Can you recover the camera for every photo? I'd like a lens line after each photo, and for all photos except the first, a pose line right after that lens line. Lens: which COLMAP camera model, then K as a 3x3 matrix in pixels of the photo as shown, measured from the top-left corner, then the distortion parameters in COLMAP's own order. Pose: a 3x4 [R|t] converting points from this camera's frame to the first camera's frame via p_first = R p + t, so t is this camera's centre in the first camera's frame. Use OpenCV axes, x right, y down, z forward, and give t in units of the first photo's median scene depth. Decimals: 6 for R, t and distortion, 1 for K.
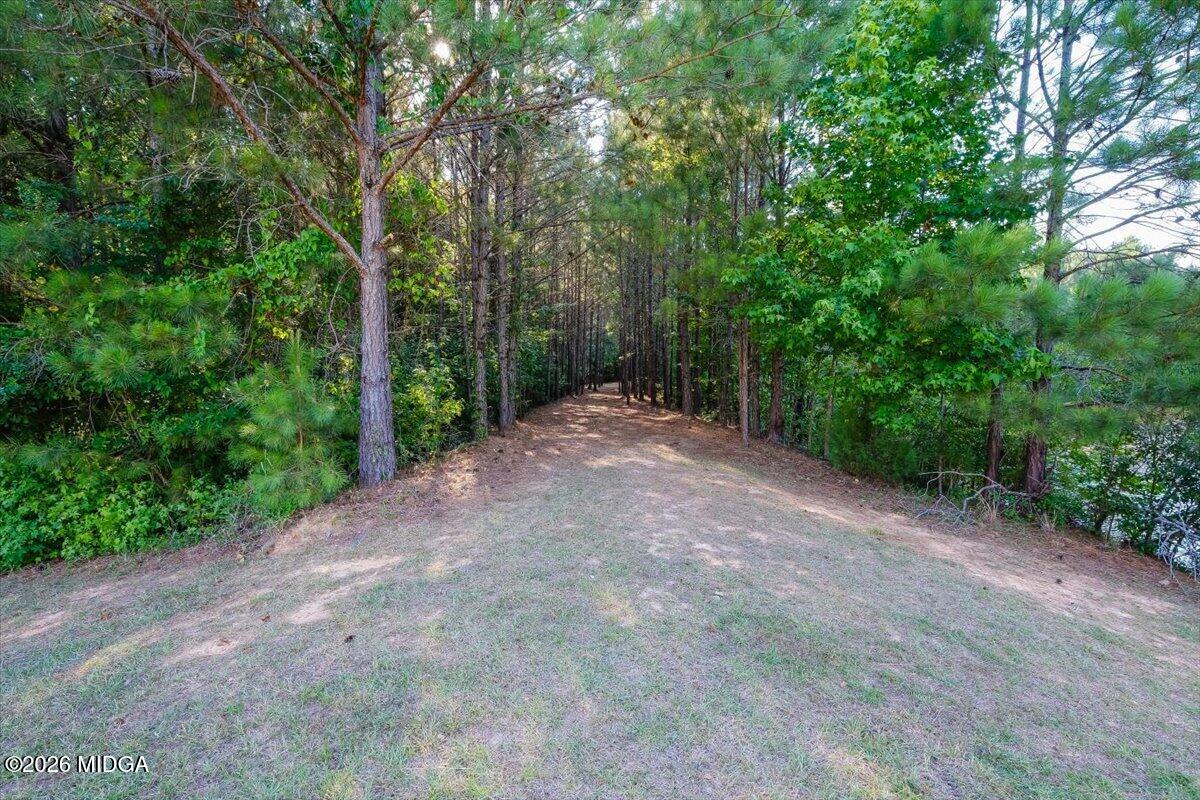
lens RADIAL K [[522.4, 0, 591.2], [0, 522.4, 399.8], [0, 0, 1]] dist [-0.001258, -0.000304]
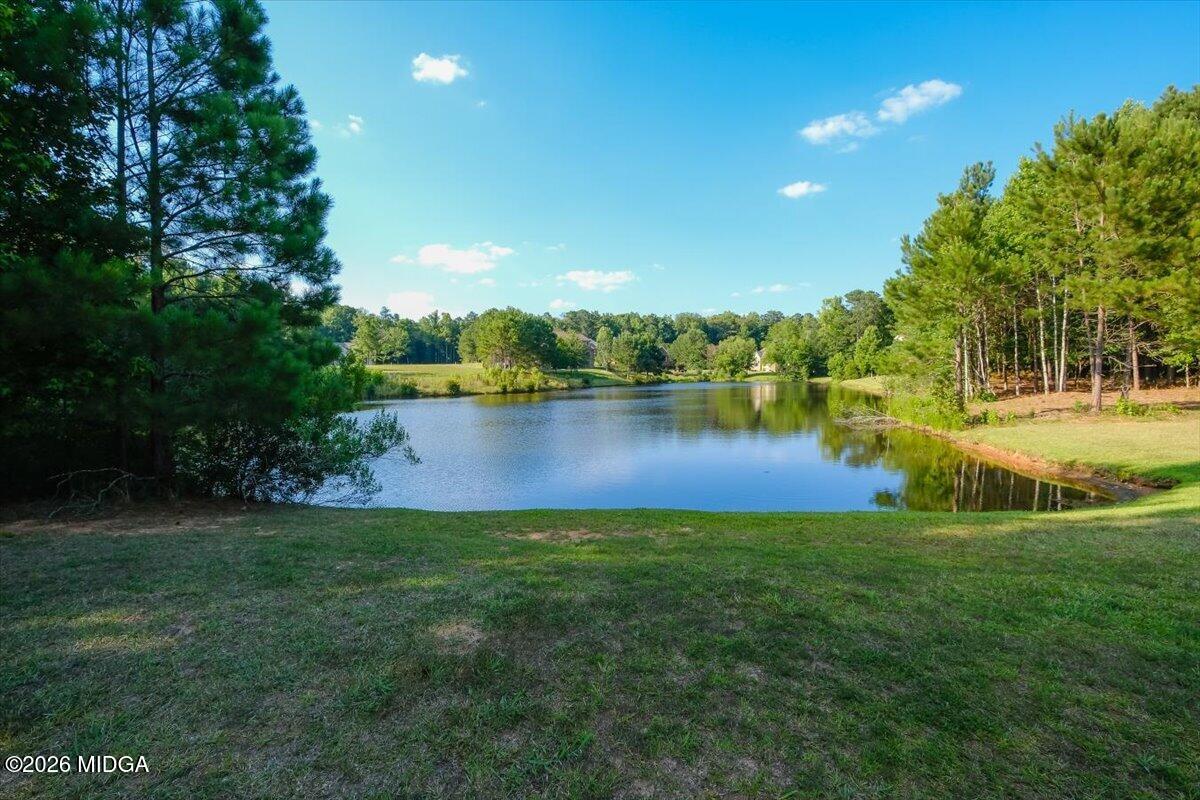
lens RADIAL K [[522.4, 0, 591.2], [0, 522.4, 399.8], [0, 0, 1]] dist [-0.001258, -0.000304]
pose [[0.199230, -0.050734, 0.978639, -0.184703], [0.094481, 0.995001, 0.032348, 0.062150], [-0.975388, 0.086018, 0.203027, -0.312849]]
